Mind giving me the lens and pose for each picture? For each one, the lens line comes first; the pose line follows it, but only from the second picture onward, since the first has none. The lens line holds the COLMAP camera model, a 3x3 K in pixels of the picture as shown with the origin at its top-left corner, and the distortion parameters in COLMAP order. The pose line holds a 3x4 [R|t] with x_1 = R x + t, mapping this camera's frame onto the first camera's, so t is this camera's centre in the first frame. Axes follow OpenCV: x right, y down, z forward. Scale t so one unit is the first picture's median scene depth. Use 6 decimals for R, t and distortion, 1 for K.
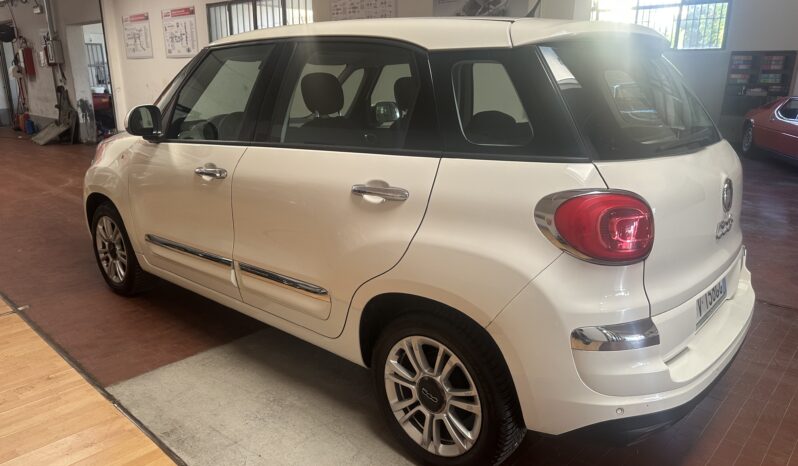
lens RADIAL K [[566.1, 0, 406.3], [0, 566.1, 229.0], [0, 0, 1]] dist [0.090719, -0.156095]
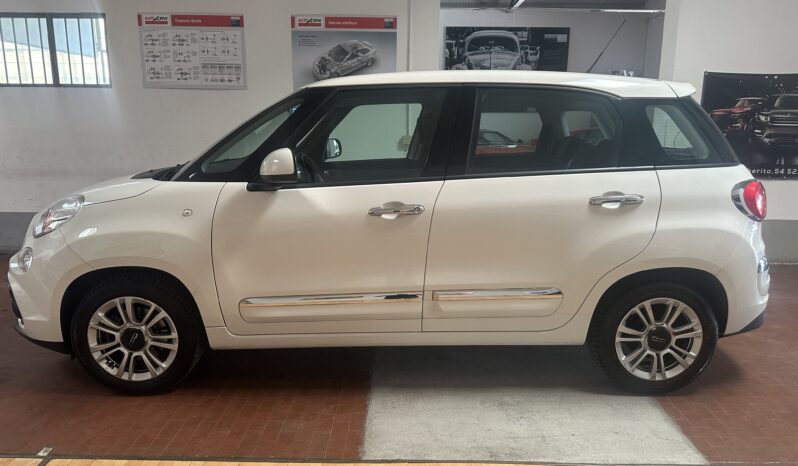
lens RADIAL K [[566.1, 0, 406.3], [0, 566.1, 229.0], [0, 0, 1]] dist [0.090719, -0.156095]
pose [[0.738385, -0.132071, 0.661321, -1.250972], [0.172424, 0.985014, 0.004199, -0.084569], [-0.651965, 0.110927, 0.750091, 0.298898]]
